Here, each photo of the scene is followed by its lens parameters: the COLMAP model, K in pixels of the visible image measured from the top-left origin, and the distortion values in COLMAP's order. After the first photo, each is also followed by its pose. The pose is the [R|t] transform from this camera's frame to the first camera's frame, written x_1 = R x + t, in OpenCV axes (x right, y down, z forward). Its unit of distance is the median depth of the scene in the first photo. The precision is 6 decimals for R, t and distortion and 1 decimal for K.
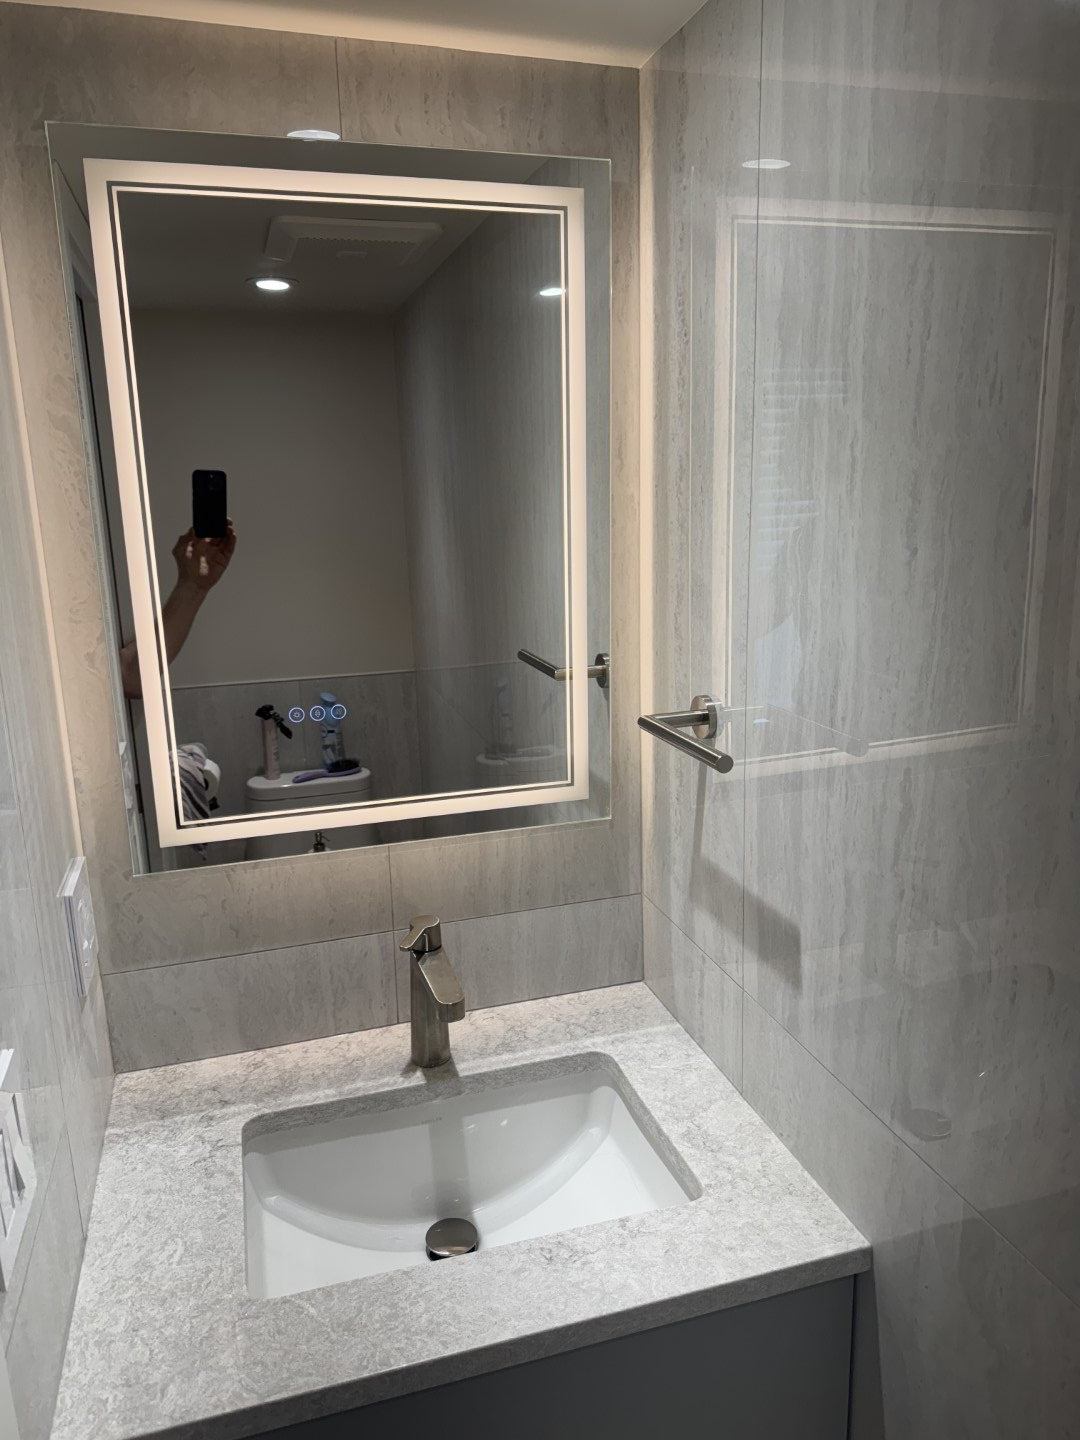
lens RADIAL K [[1022.7, 0, 535.2], [0, 1022.7, 706.3], [0, 0, 1]] dist [0.025324, -0.033779]
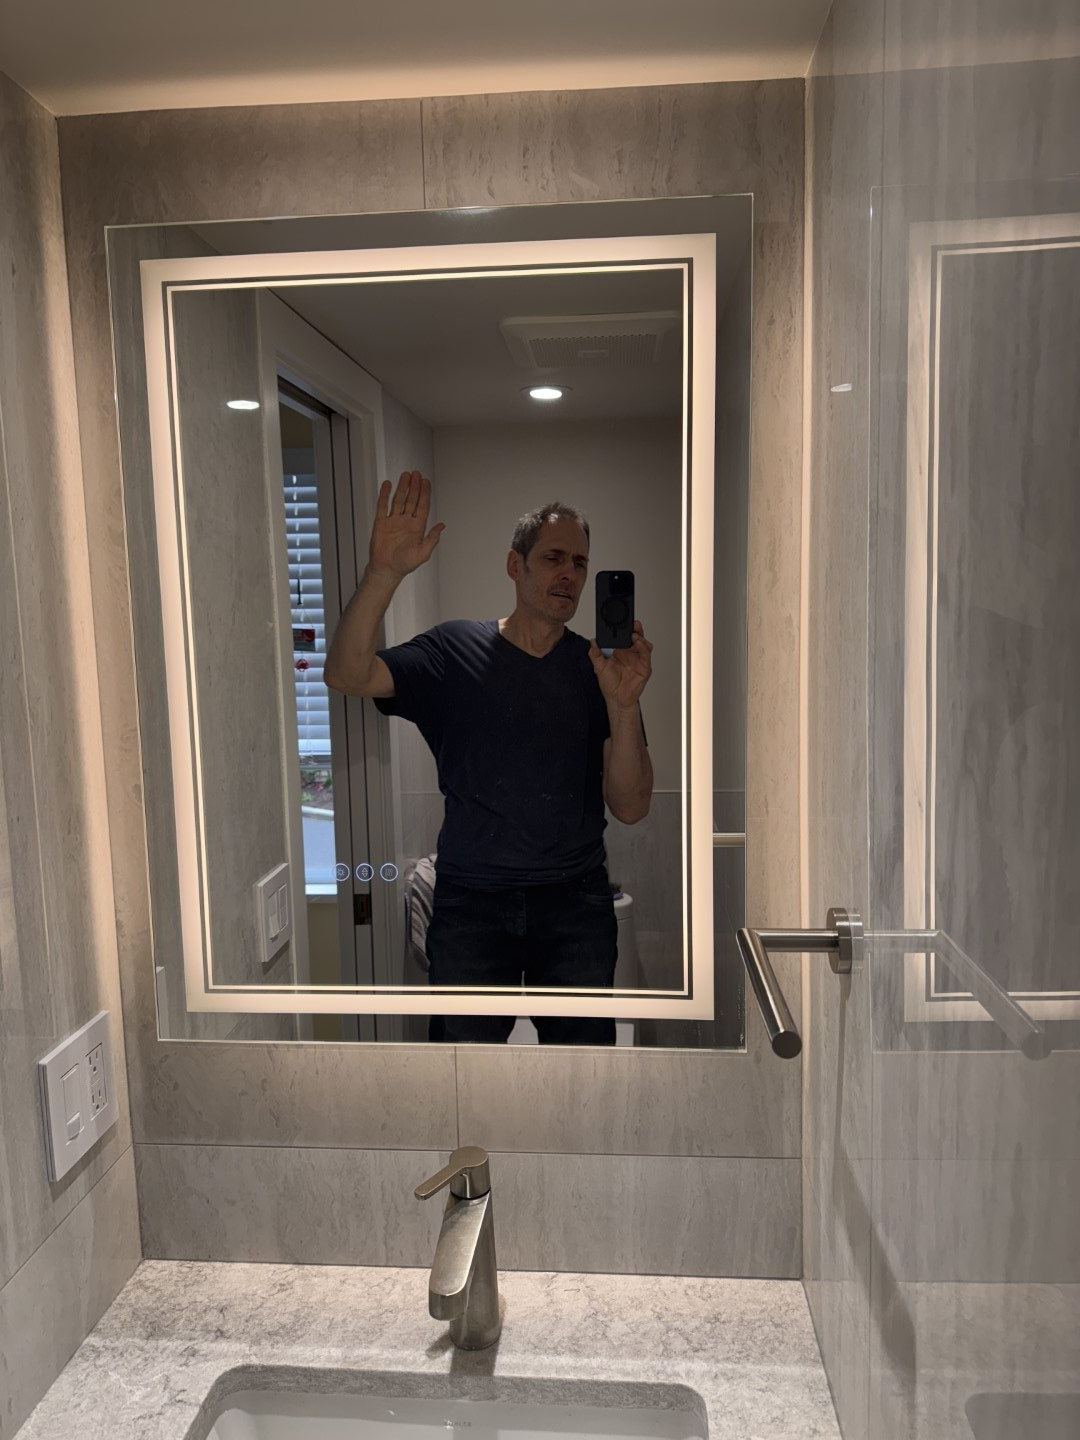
lens RADIAL K [[1022.7, 0, 535.2], [0, 1022.7, 706.3], [0, 0, 1]] dist [0.025324, -0.033779]
pose [[0.929333, 0.046335, -0.366325, 0.212156], [-0.082244, 0.993148, -0.083027, -0.070178], [0.359968, 0.107288, 0.926775, 0.258127]]
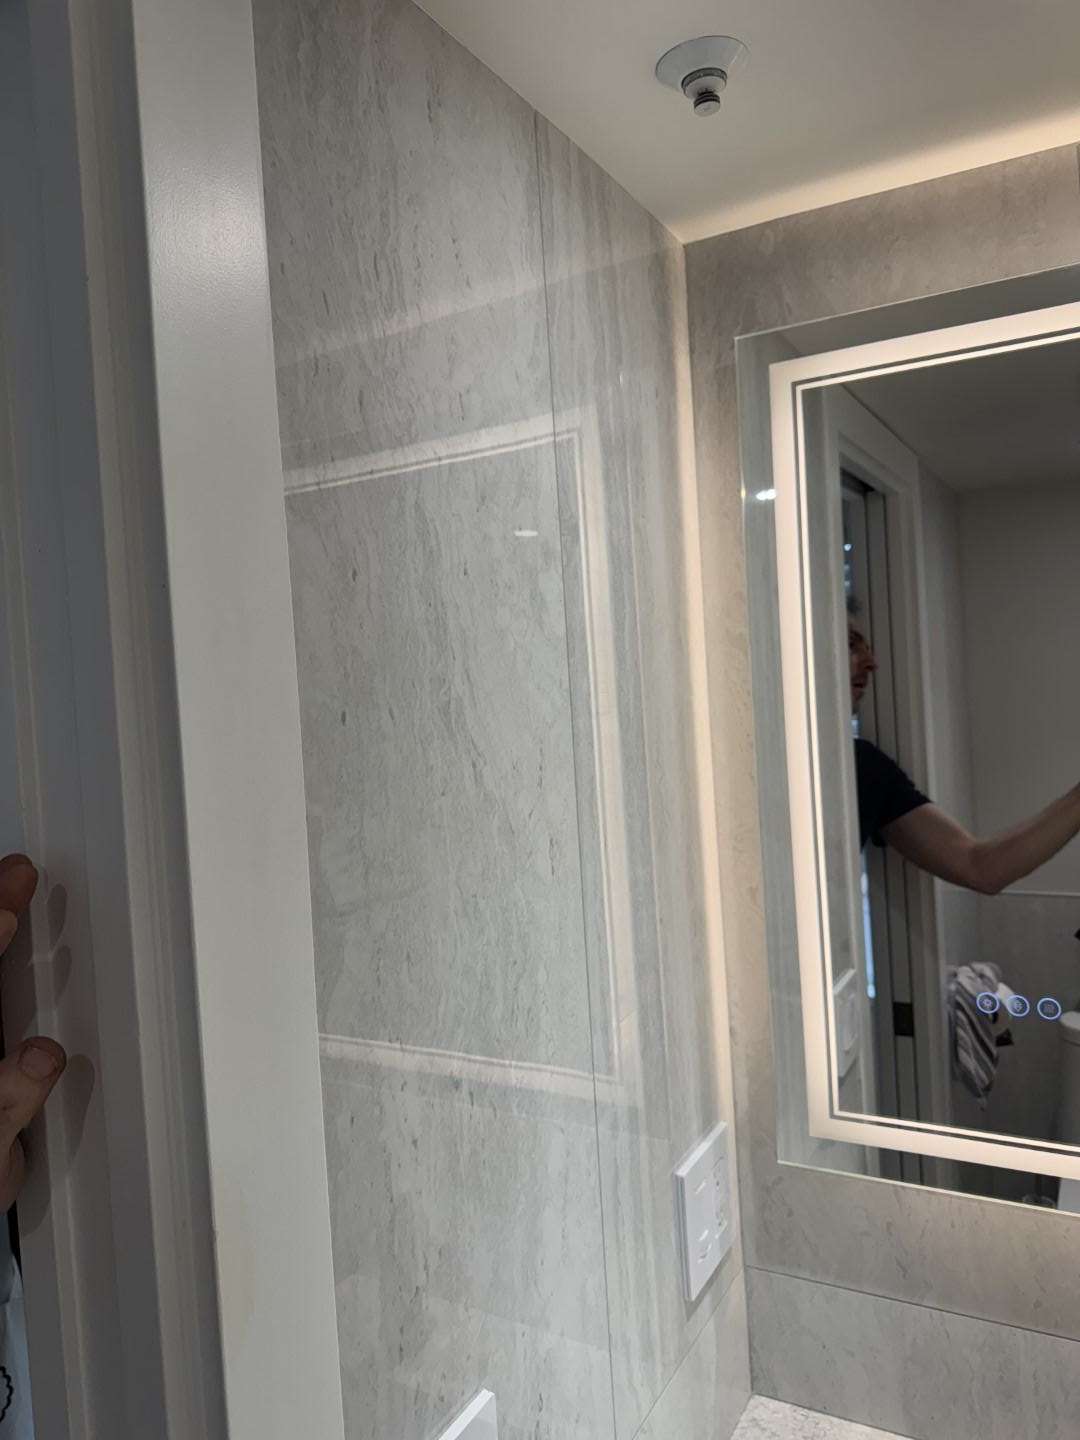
lens RADIAL K [[1028.4, 0, 546.2], [0, 1028.4, 706.5], [0, 0, 1]] dist [0.013237, -0.024988]
pose [[0.699892, -0.000533, -0.714249, 0.073918], [-0.117987, 0.986175, -0.116351, -0.077547], [0.704436, 0.165705, 0.690153, 0.217305]]
